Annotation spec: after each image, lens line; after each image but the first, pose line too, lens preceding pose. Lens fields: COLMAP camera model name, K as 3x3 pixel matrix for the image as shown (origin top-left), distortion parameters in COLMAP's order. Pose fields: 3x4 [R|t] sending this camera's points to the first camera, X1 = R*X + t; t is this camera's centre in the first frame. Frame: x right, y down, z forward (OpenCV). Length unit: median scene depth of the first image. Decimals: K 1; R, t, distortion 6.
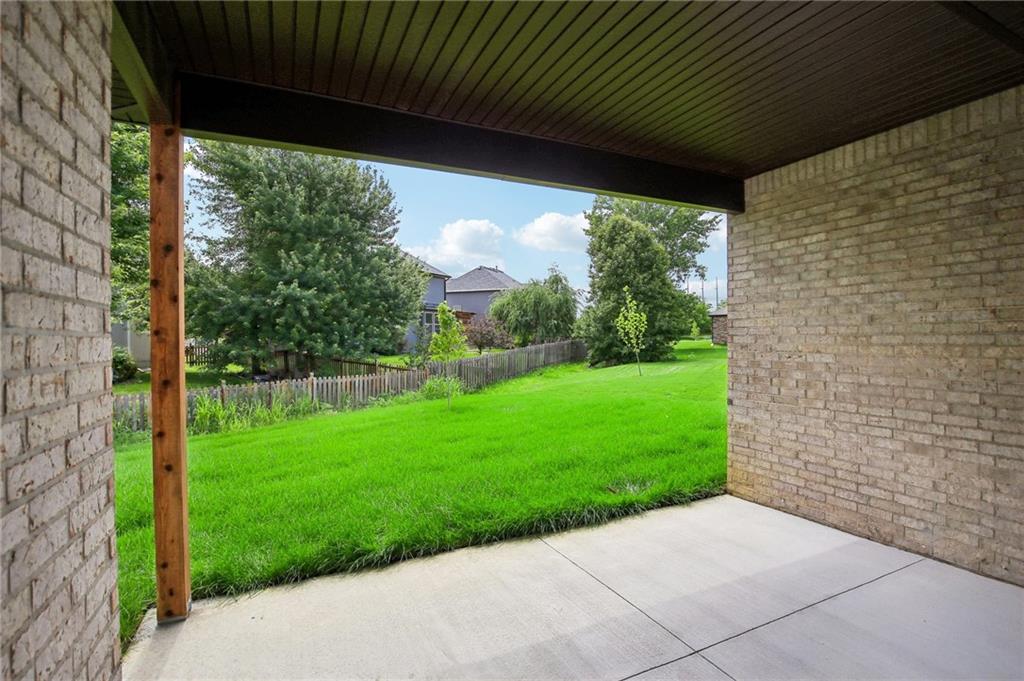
lens RADIAL K [[473.4, 0, 508.1], [0, 473.4, 345.5], [0, 0, 1]] dist [-0.016296, 0.003693]
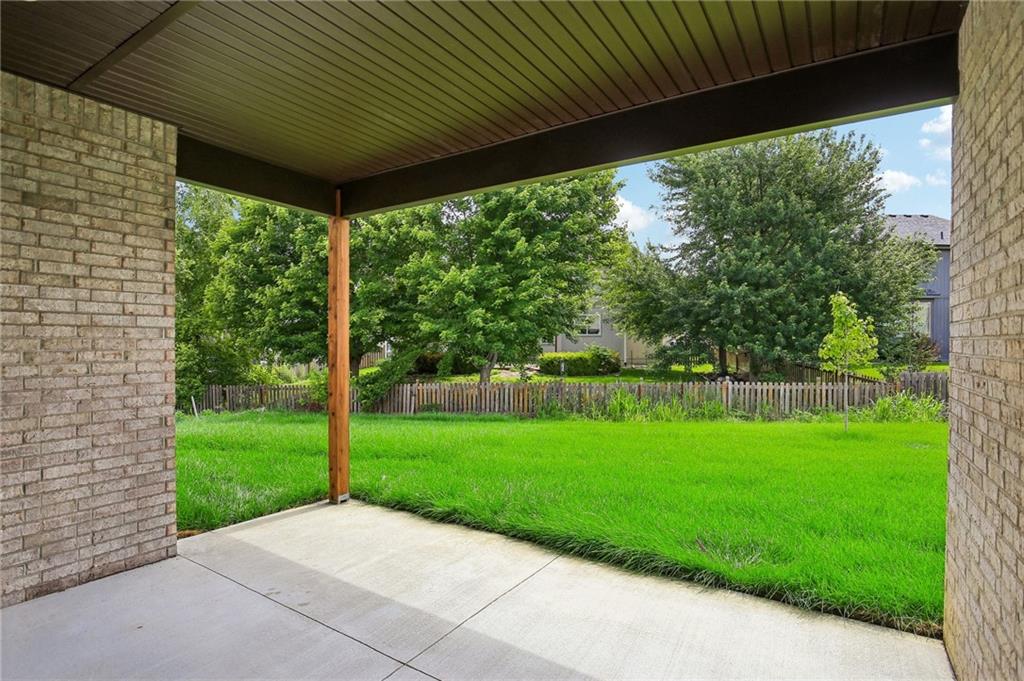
lens RADIAL K [[511.6, 0, 512.6], [0, 511.6, 337.9], [0, 0, 1]] dist [-0.030089, -0.001119]
pose [[0.542217, 0.000908, -0.840238, 0.196067], [-0.016063, 0.999828, -0.009285, -0.001829], [0.840085, 0.018531, 0.542138, 0.085319]]
